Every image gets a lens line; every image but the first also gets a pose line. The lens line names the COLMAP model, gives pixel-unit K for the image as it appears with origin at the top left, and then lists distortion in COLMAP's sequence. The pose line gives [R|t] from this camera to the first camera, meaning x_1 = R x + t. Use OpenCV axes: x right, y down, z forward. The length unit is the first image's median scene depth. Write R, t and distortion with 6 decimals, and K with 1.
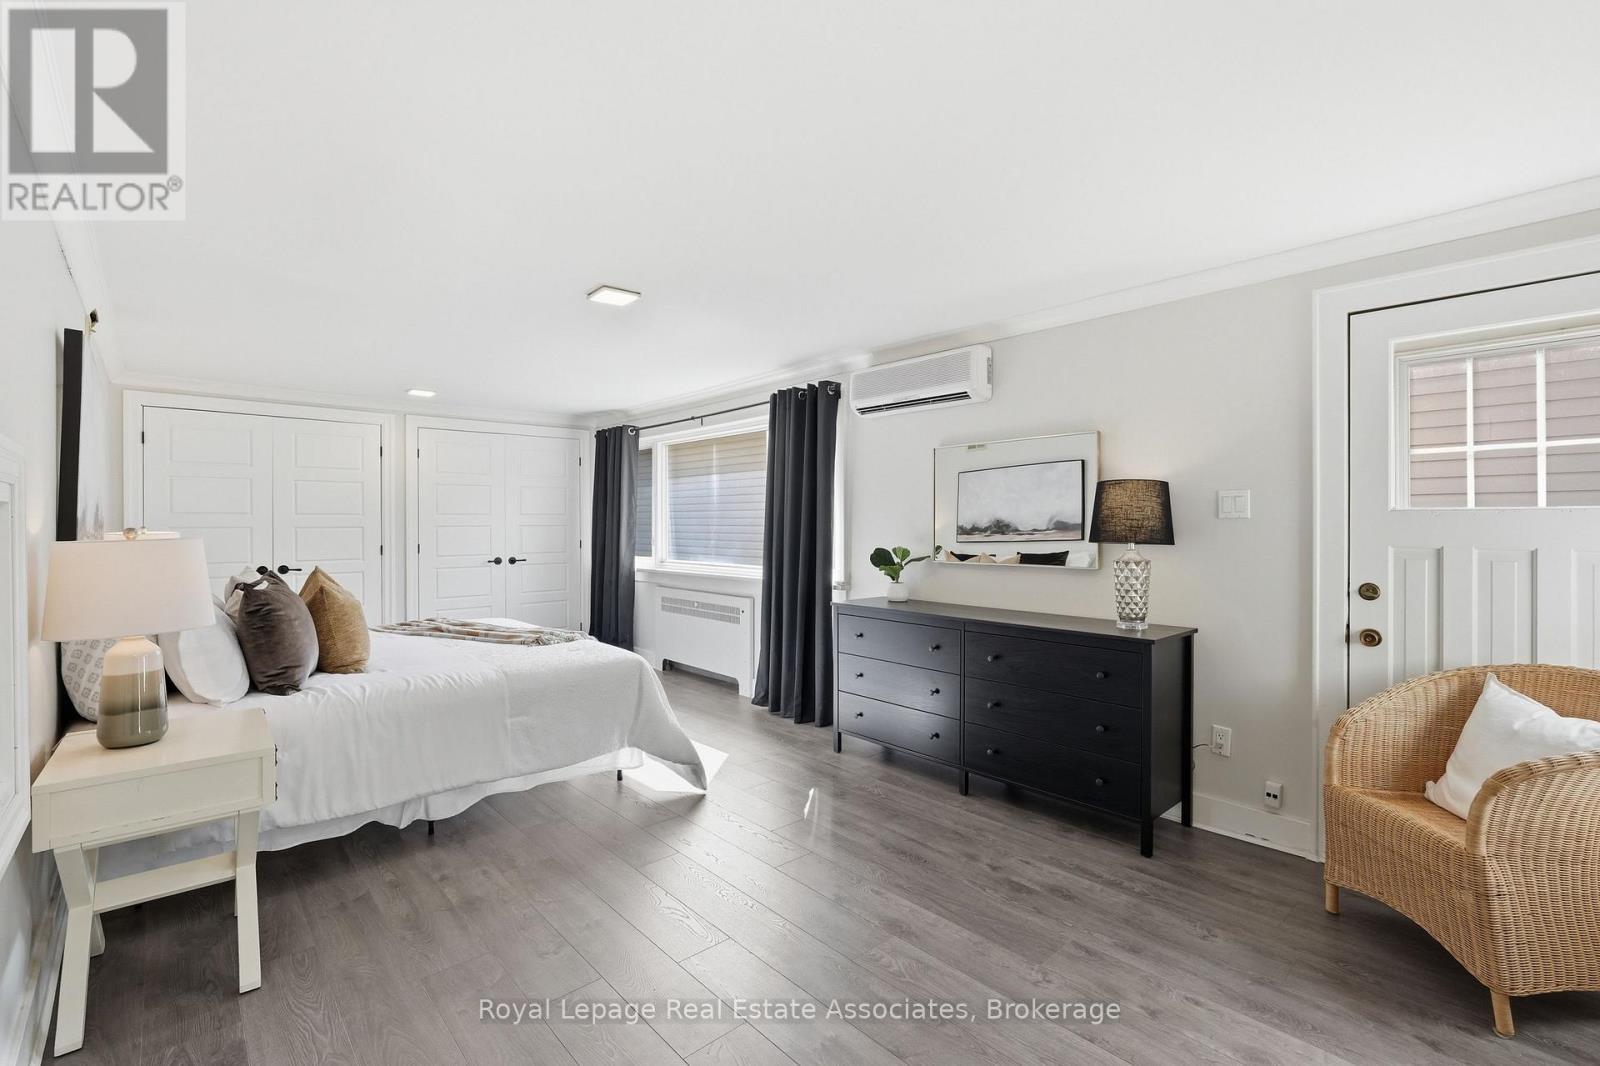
lens RADIAL K [[715.2, 0, 792.1], [0, 715.2, 537.6], [0, 0, 1]] dist [-0.003173, 0.002093]
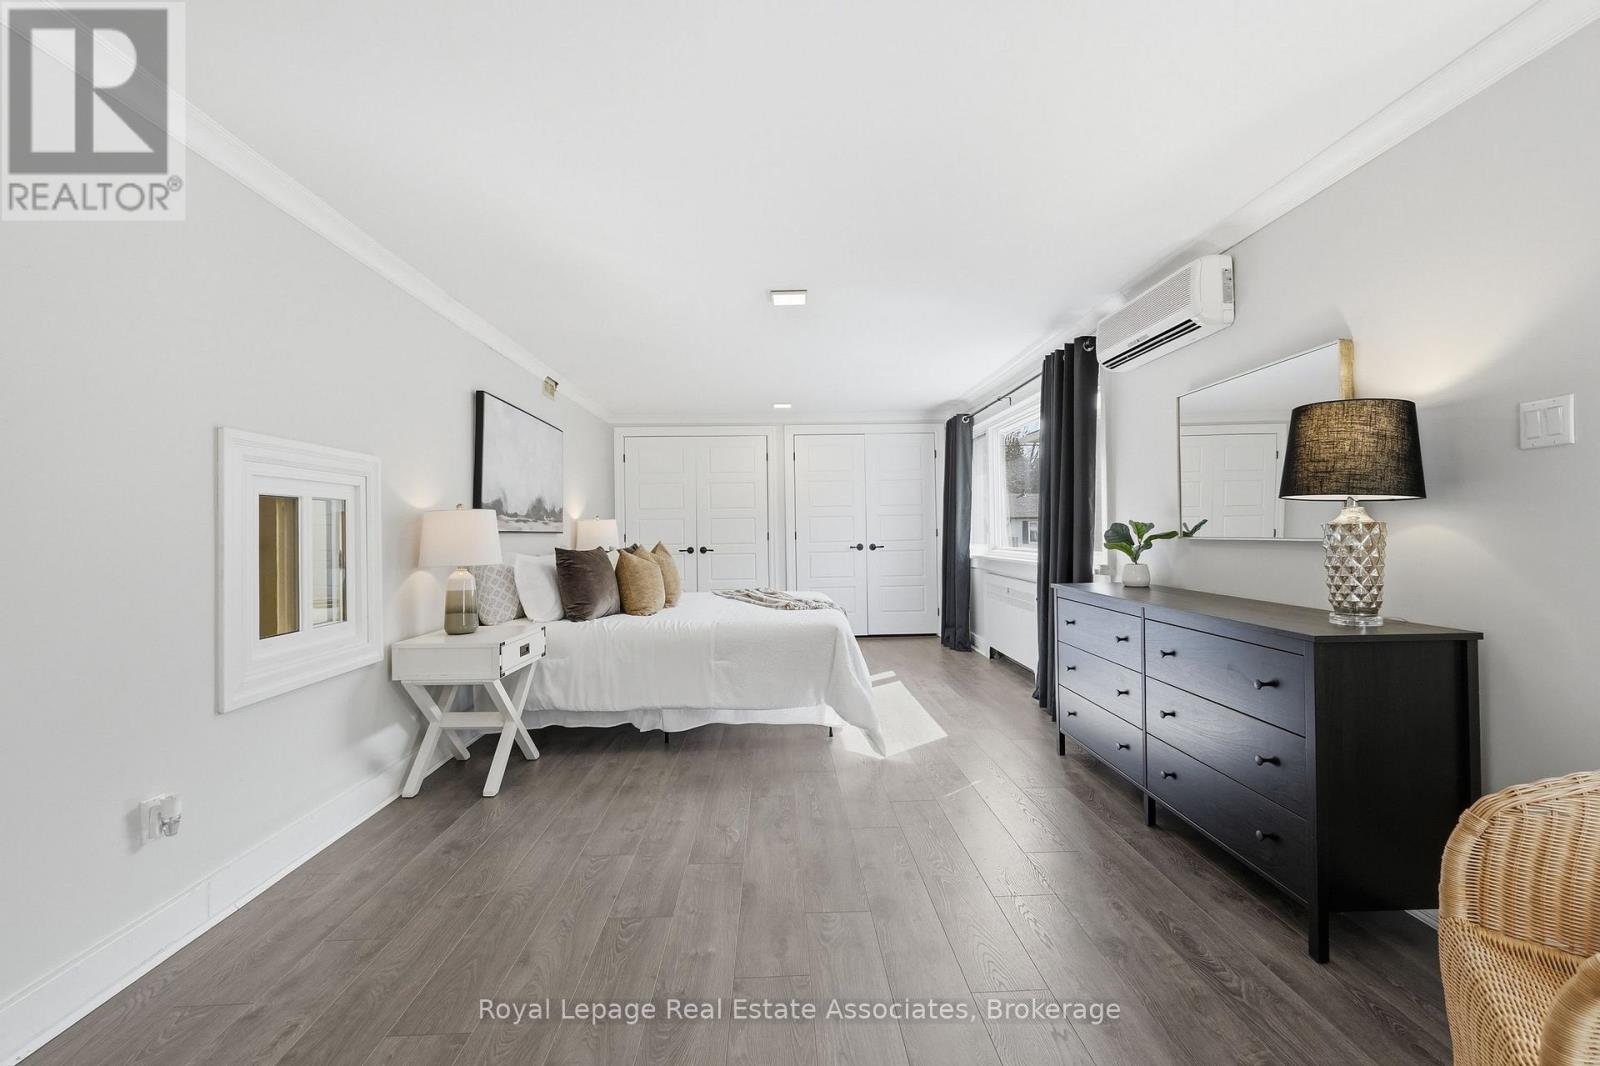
lens RADIAL K [[715.2, 0, 788.9], [0, 715.2, 525.9], [0, 0, 1]] dist [-0.003173, 0.002093]
pose [[0.763462, -0.012054, -0.645740, 0.501558], [-0.001084, 0.999801, -0.019944, 0.048263], [0.645852, 0.015926, 0.763297, 0.146787]]
